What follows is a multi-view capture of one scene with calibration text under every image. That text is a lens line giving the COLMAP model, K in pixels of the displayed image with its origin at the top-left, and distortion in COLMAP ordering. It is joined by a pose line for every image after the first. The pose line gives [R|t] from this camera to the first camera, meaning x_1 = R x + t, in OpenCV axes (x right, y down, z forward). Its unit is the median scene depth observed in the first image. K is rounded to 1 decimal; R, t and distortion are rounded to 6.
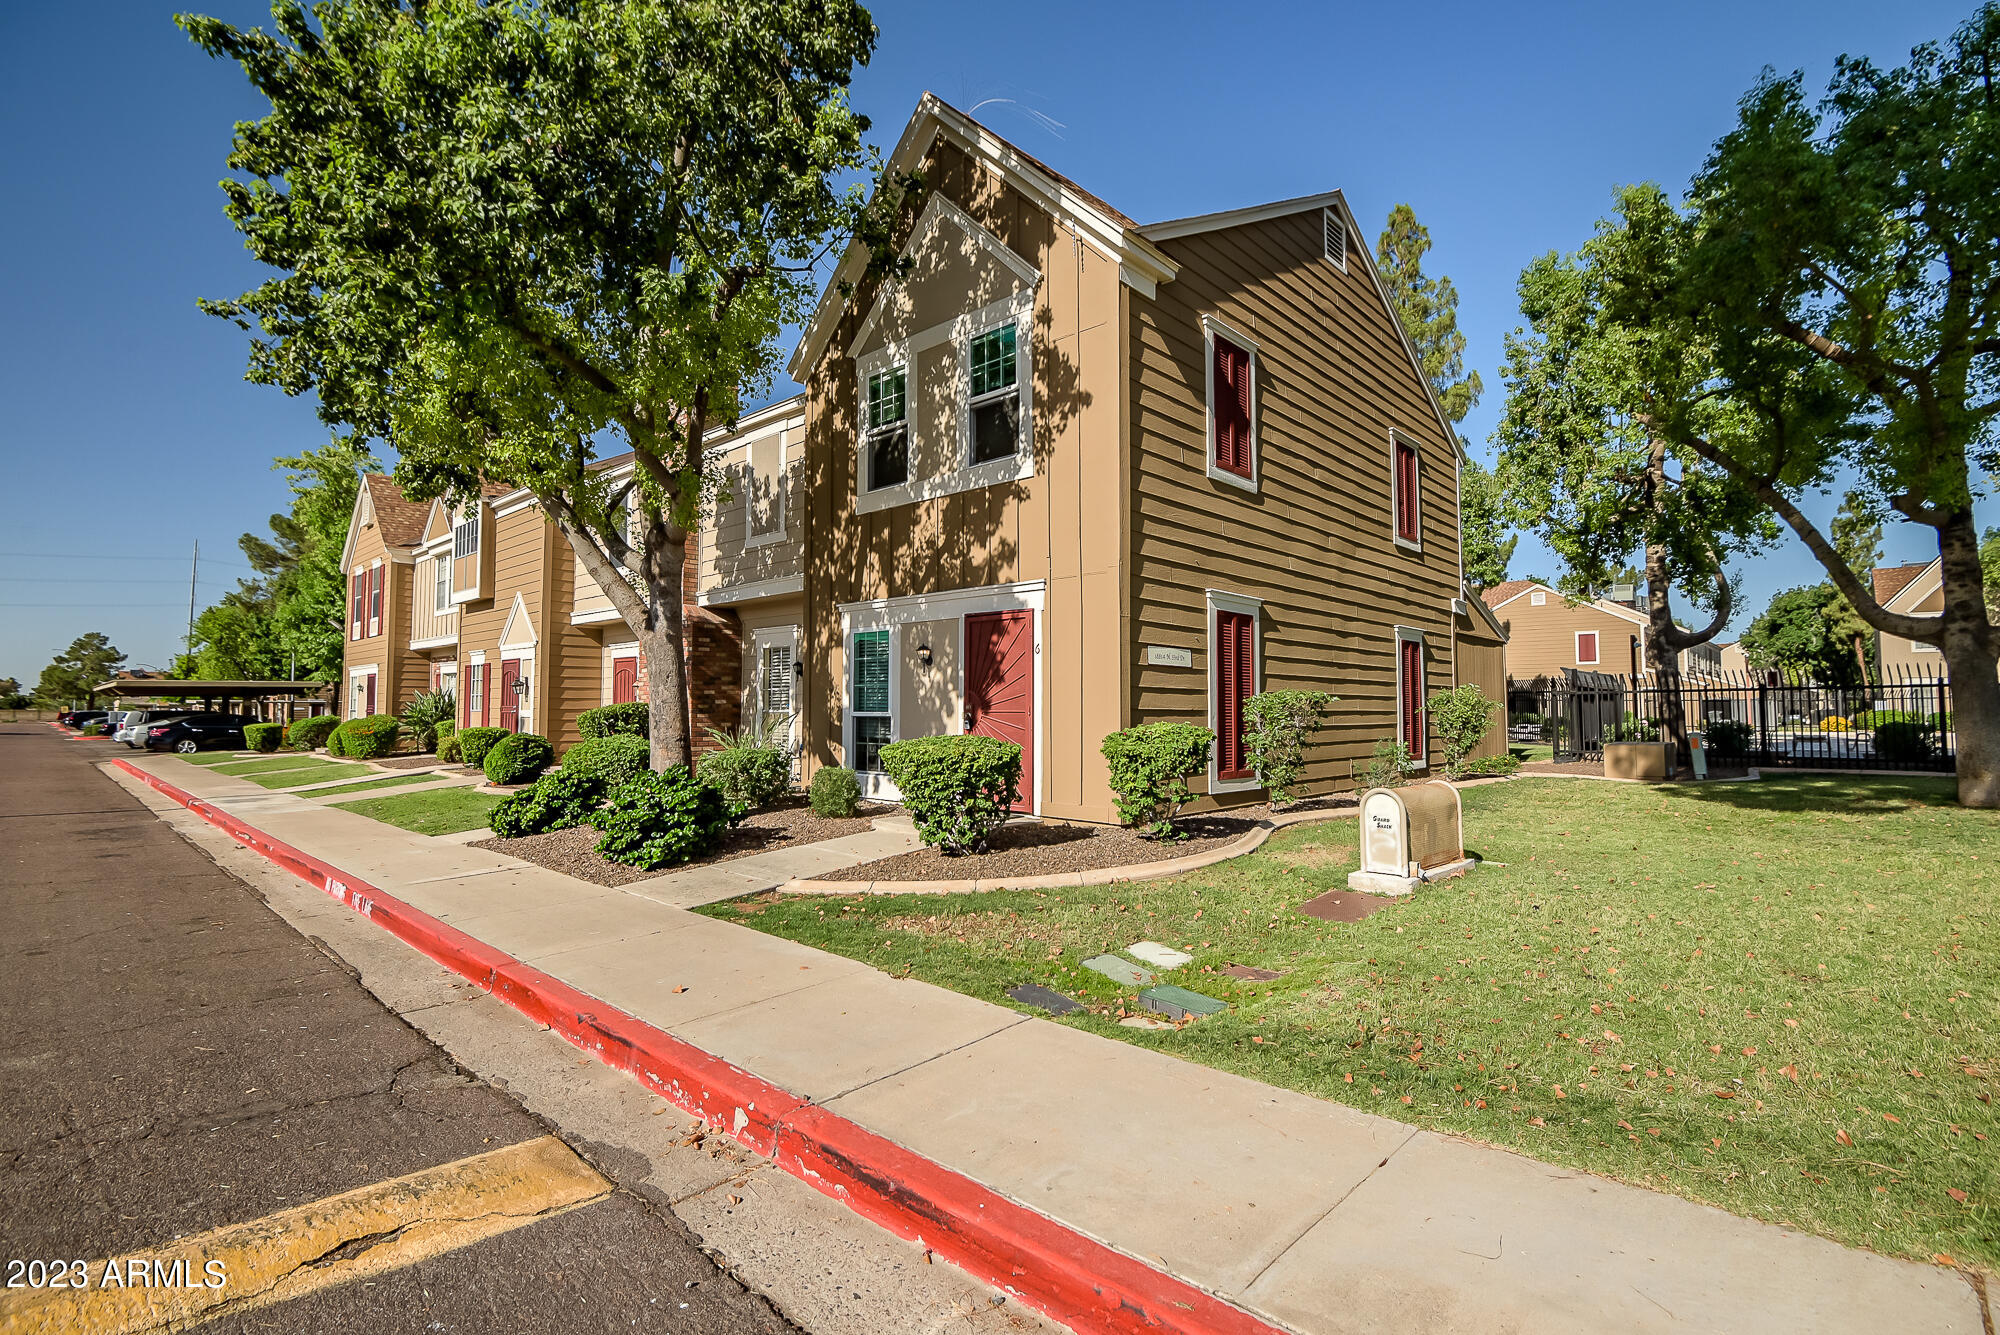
lens RADIAL K [[912.0, 0, 999.0], [0, 912.0, 656.4], [0, 0, 1]] dist [0.028516, -0.021547]
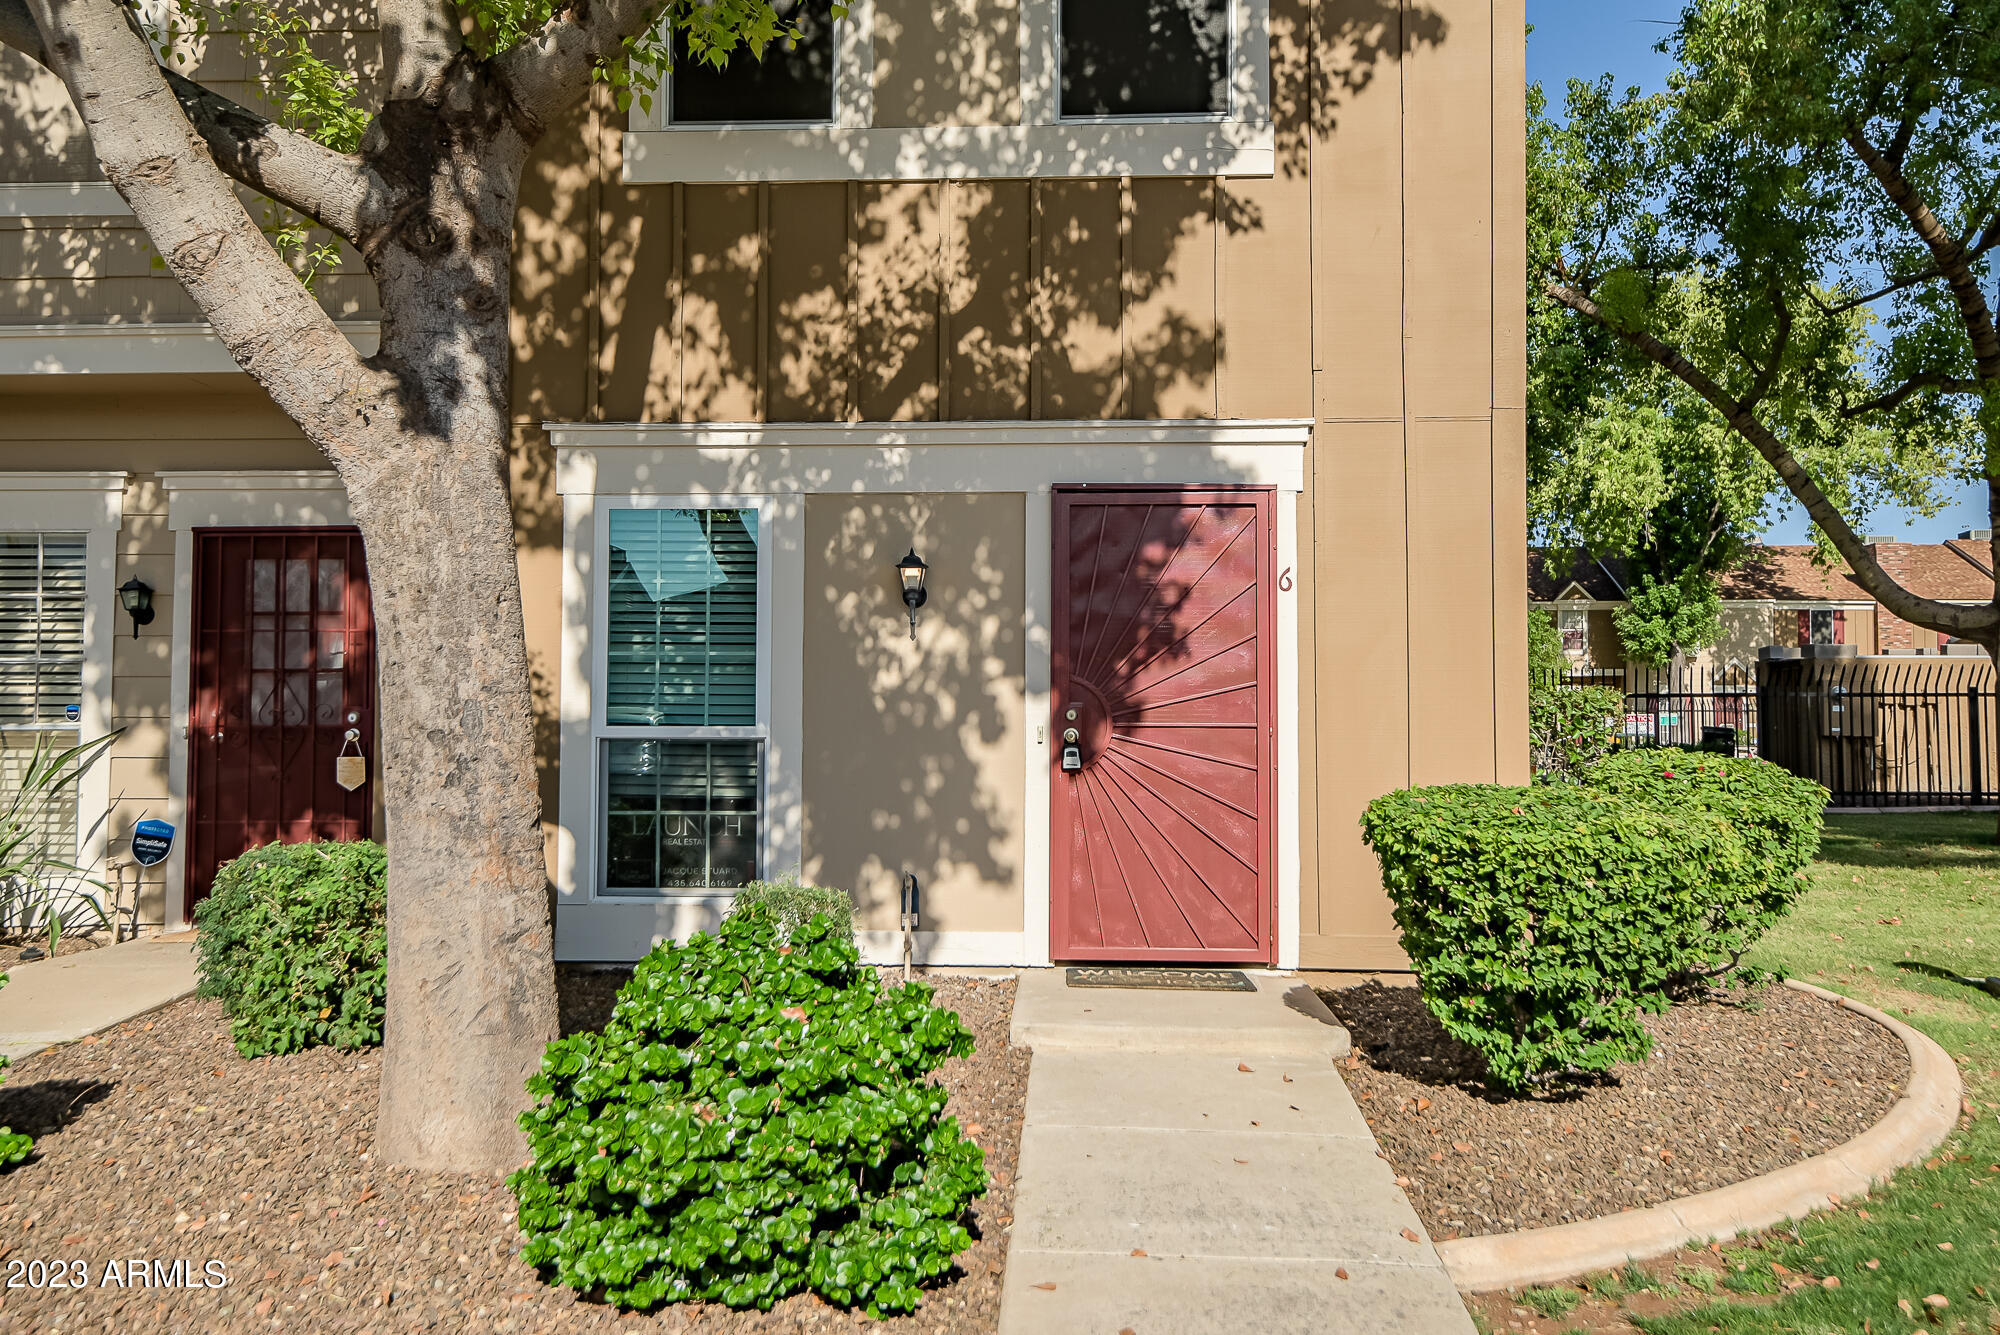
lens RADIAL K [[1624.5, 0, 1000.0], [0, 1624.5, 667.5], [0, 0, 1]] dist [0.010196, -0.000238]
pose [[0.778097, 0.026396, 0.627589, -0.487280], [-0.038779, 0.999230, 0.006051, 0.028841], [-0.626946, -0.029045, 0.778521, 0.443384]]
